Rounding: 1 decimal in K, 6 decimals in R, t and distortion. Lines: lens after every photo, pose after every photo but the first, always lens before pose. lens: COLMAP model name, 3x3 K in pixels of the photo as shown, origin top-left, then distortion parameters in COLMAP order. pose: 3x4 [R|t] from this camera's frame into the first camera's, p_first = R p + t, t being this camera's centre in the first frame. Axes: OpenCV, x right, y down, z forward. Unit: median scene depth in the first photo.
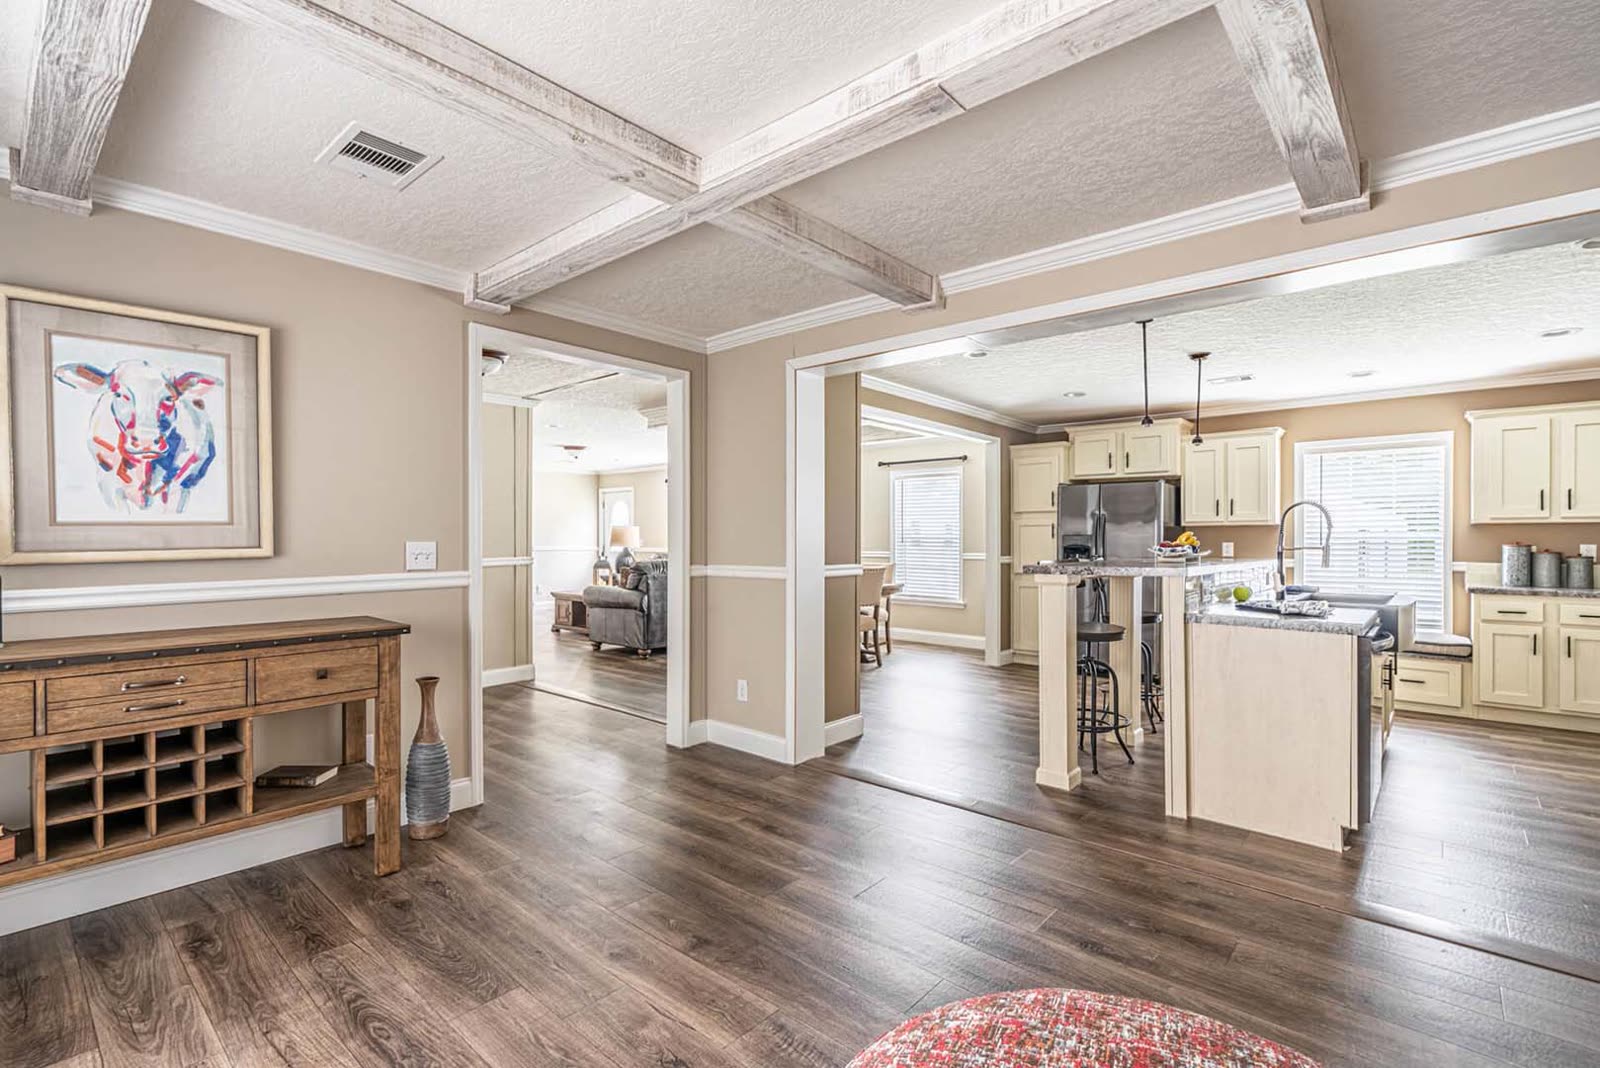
lens RADIAL K [[741.1, 0, 794.5], [0, 741.1, 540.5], [0, 0, 1]] dist [-0.008136, 0.002912]
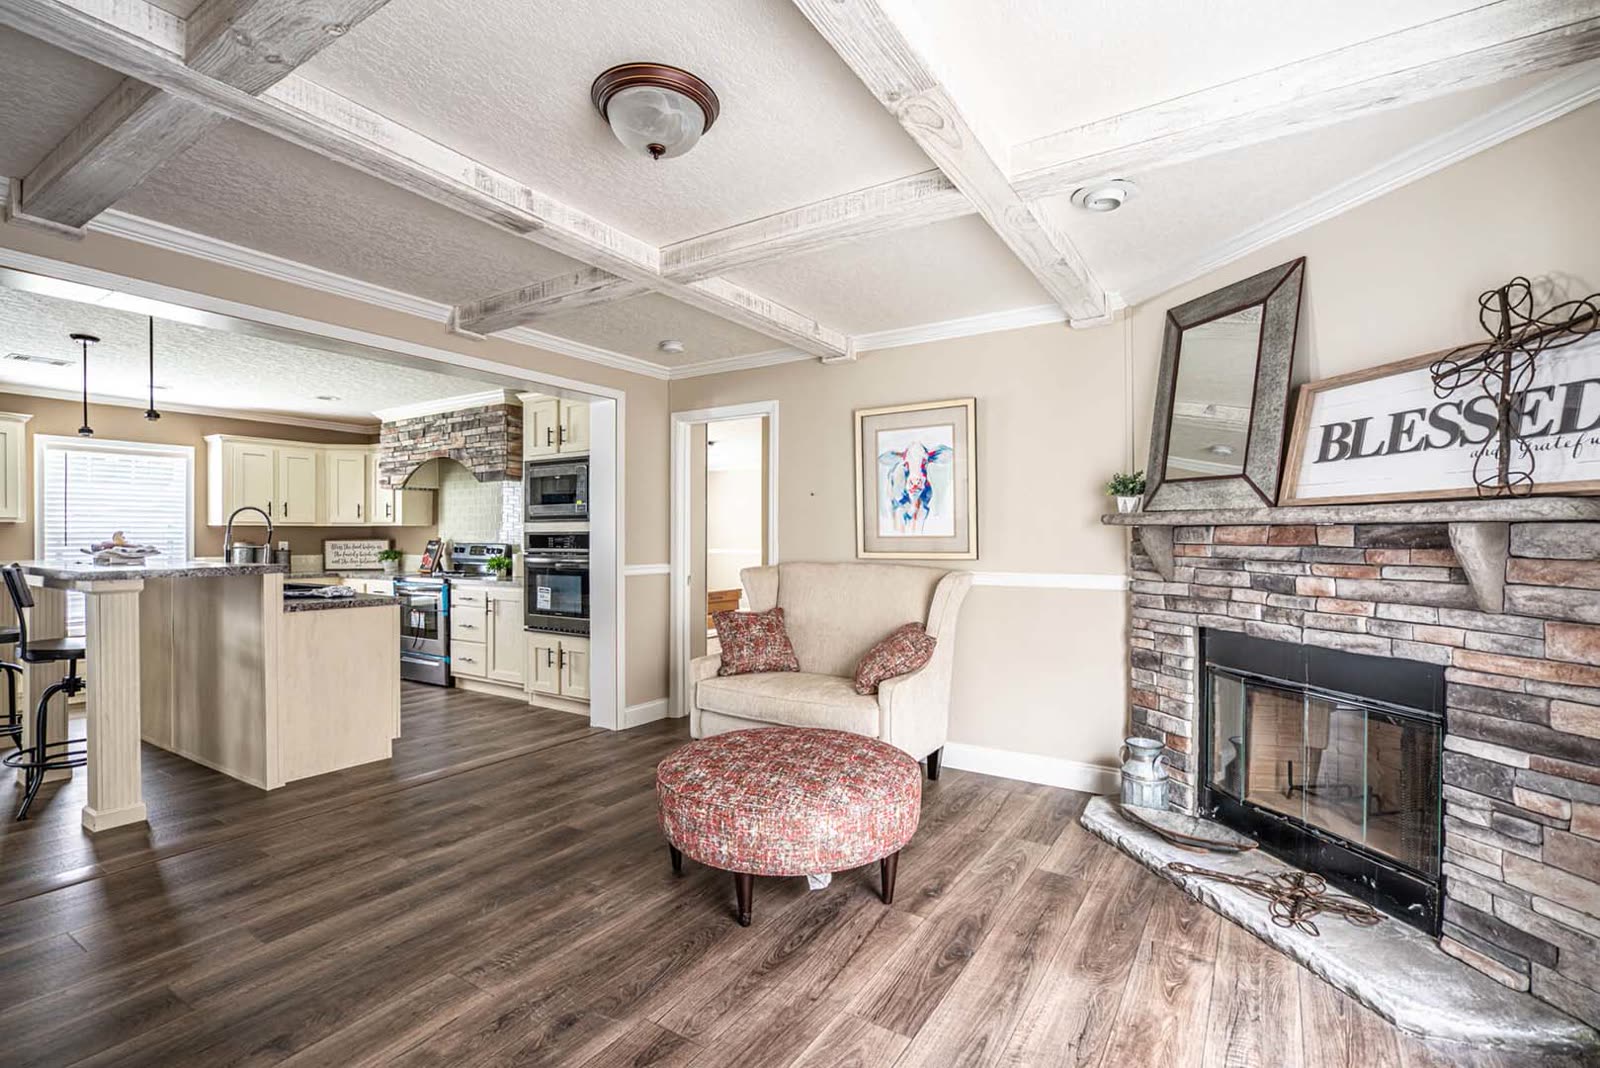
lens RADIAL K [[725.3, 0, 801.1], [0, 725.3, 535.4], [0, 0, 1]] dist [-0.009177, 0.003483]
pose [[-0.152812, 0.001025, 0.988255, -0.410648], [0.002437, 0.999997, -0.000660, -0.003338], [-0.988252, 0.002308, -0.152814, 0.231421]]
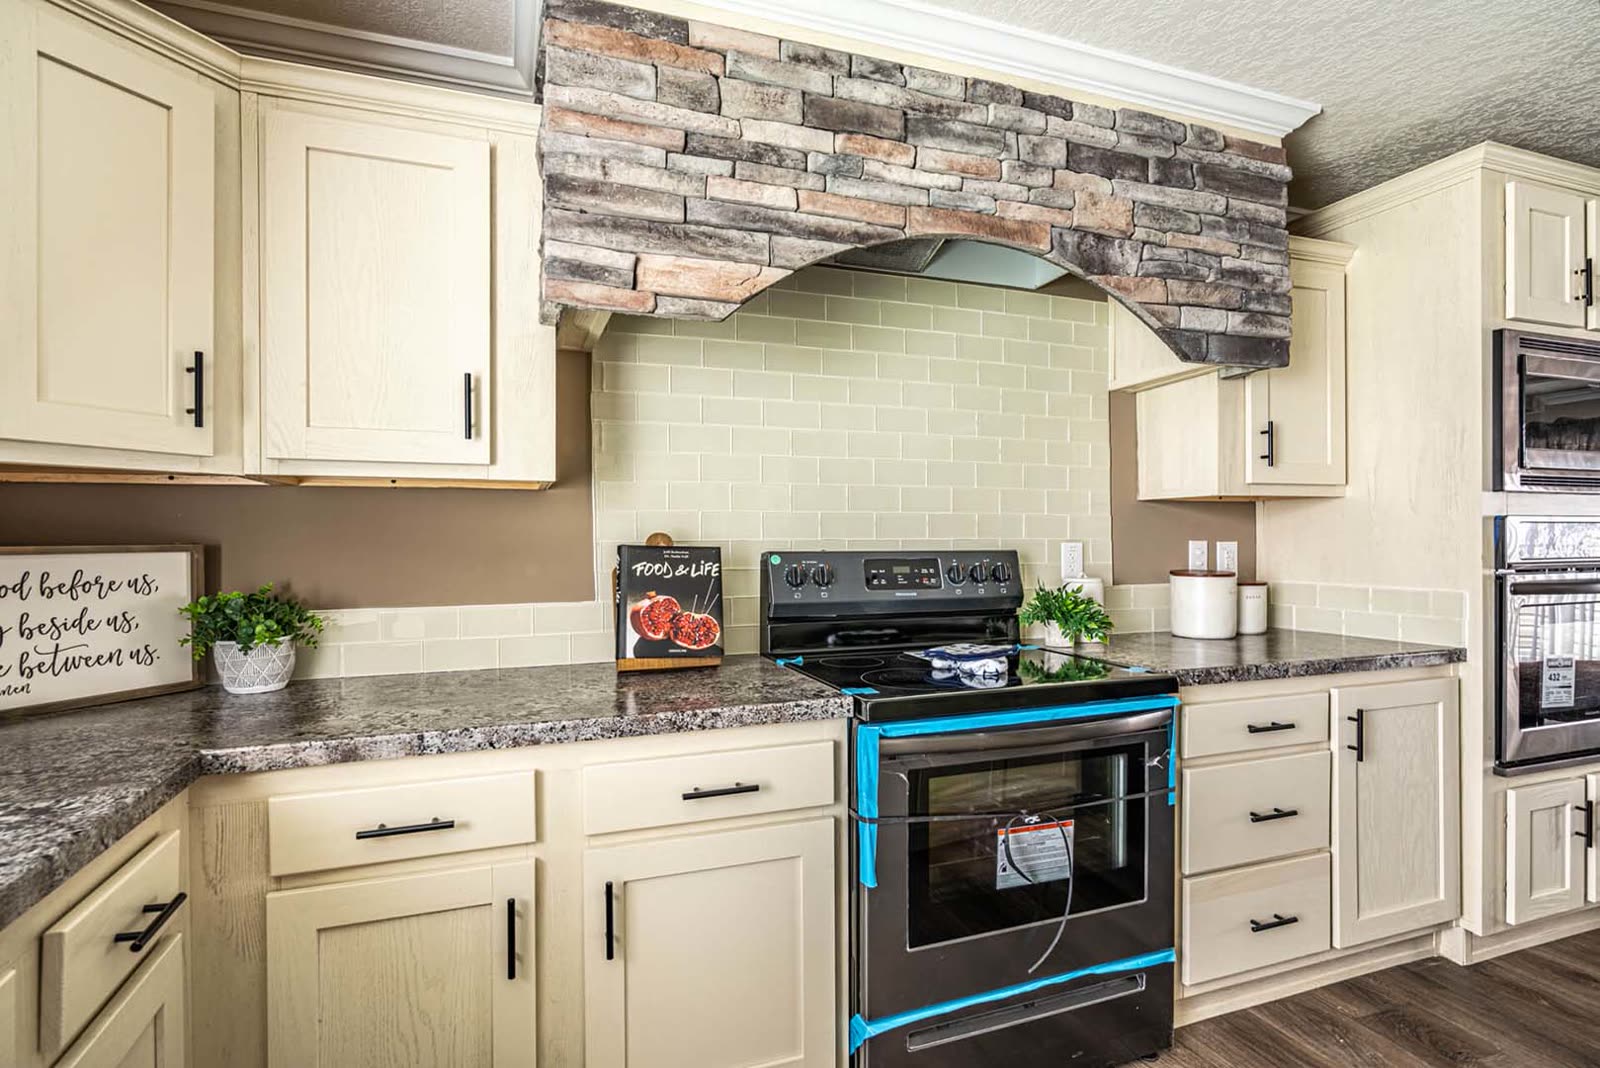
lens RADIAL K [[741.1, 0, 812.2], [0, 741.1, 524.1], [0, 0, 1]] dist [-0.008136, 0.002912]
pose [[-0.883078, 0.002862, 0.469218, 0.738161], [0.002294, 0.999996, -0.001781, -0.005517], [-0.469221, -0.000497, -0.883081, 0.951685]]
